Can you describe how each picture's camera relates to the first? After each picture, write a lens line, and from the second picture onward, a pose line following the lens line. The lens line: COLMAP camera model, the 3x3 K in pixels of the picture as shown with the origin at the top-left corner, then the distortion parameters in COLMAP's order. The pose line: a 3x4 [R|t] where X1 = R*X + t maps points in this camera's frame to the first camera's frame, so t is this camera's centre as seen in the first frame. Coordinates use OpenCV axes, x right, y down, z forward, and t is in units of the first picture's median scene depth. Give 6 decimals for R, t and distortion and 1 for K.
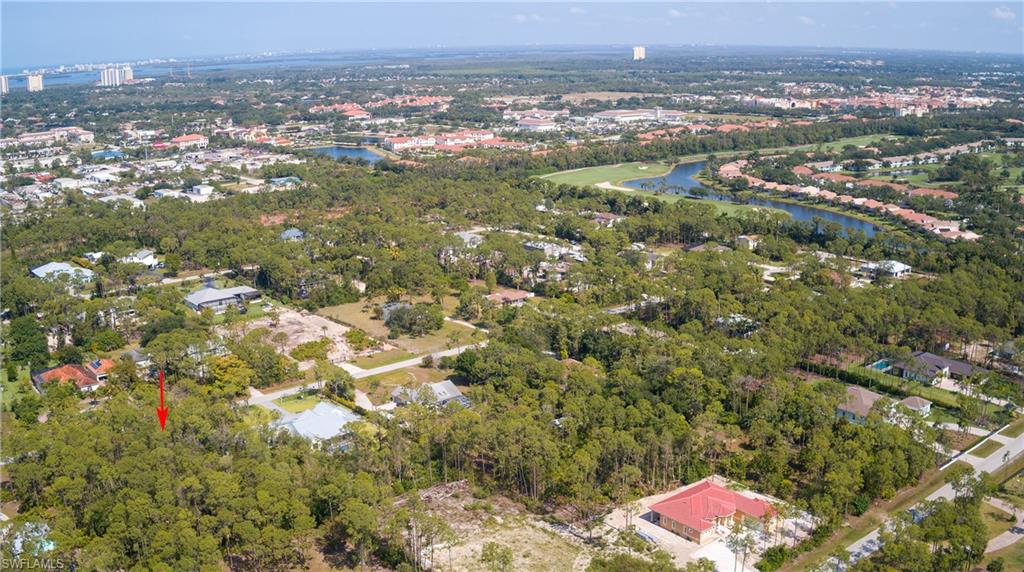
lens RADIAL K [[1000.5, 0, 516.6], [0, 1000.5, 289.3], [0, 0, 1]] dist [-0.215696, 0.031163]
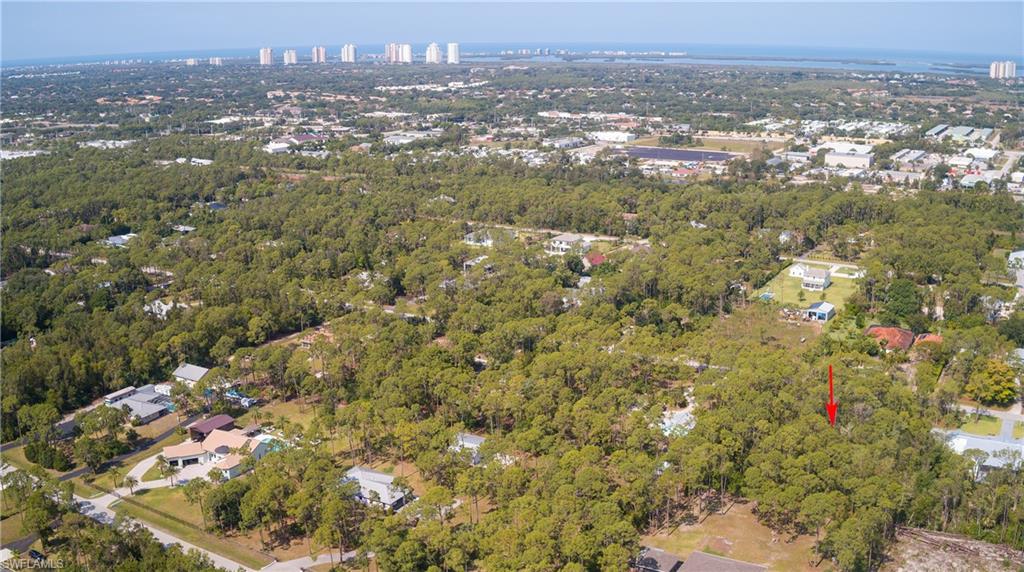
lens RADIAL K [[1000.5, 0, 516.6], [0, 1000.5, 289.3], [0, 0, 1]] dist [-0.215696, 0.031163]
pose [[0.333727, 0.241810, -0.911128, 0.298004], [-0.228115, 0.958529, 0.170837, -0.041257], [0.914653, 0.150829, 0.375047, 0.156082]]
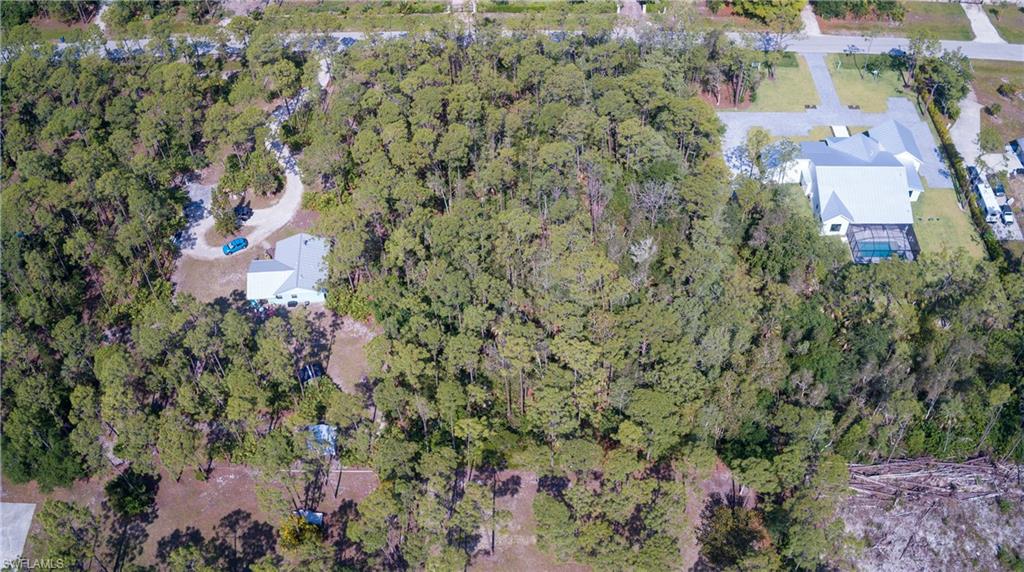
lens RADIAL K [[1000.5, 0, 516.6], [0, 1000.5, 289.3], [0, 0, 1]] dist [-0.215696, 0.031163]
pose [[0.771186, 0.493854, -0.401722, -0.070621], [-0.159979, 0.761123, 0.628568, -0.087675], [0.616180, -0.420476, 0.665974, 0.346426]]
